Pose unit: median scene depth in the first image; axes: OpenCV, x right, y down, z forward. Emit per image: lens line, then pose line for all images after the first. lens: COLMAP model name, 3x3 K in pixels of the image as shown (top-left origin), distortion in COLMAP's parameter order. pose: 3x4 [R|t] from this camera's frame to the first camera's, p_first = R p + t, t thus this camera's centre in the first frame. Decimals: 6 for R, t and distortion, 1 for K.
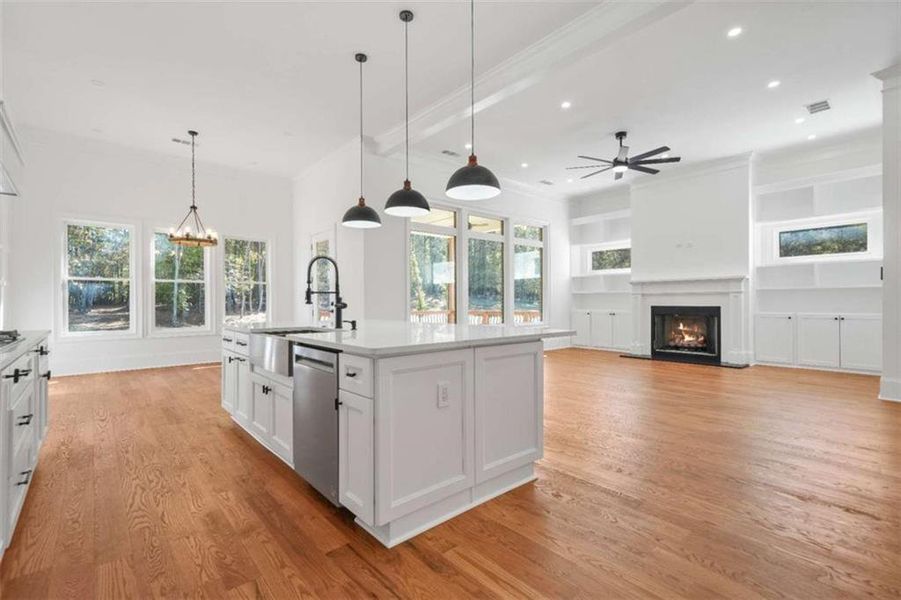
lens RADIAL K [[401.2, 0, 440.3], [0, 401.2, 301.6], [0, 0, 1]] dist [0.014934, 0.000158]
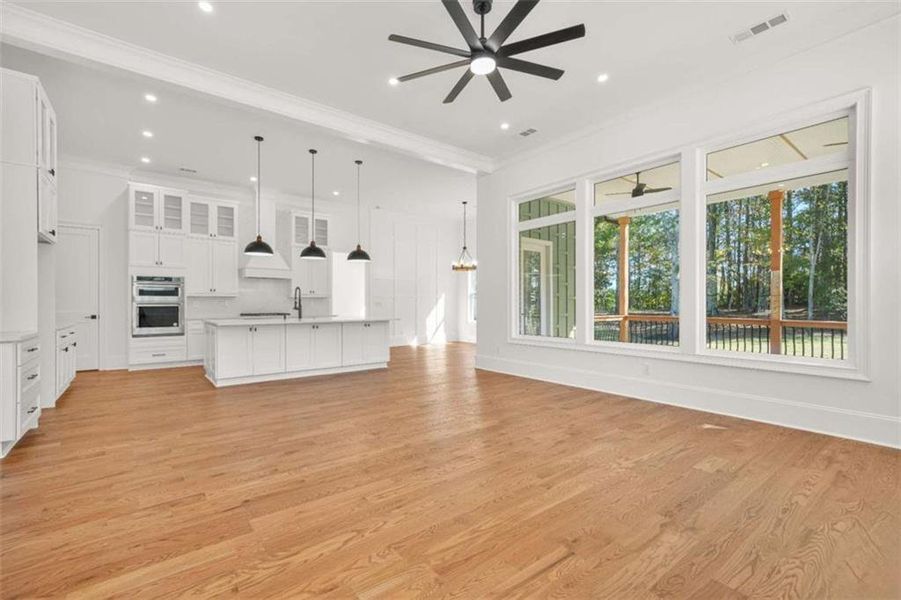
lens RADIAL K [[401.2, 0, 440.3], [0, 401.2, 301.6], [0, 0, 1]] dist [0.014934, 0.000158]
pose [[-0.059046, -0.003070, -0.998251, 1.007973], [0.000299, 0.999995, -0.003093, -0.011759], [0.998255, -0.000481, -0.059045, 0.996989]]
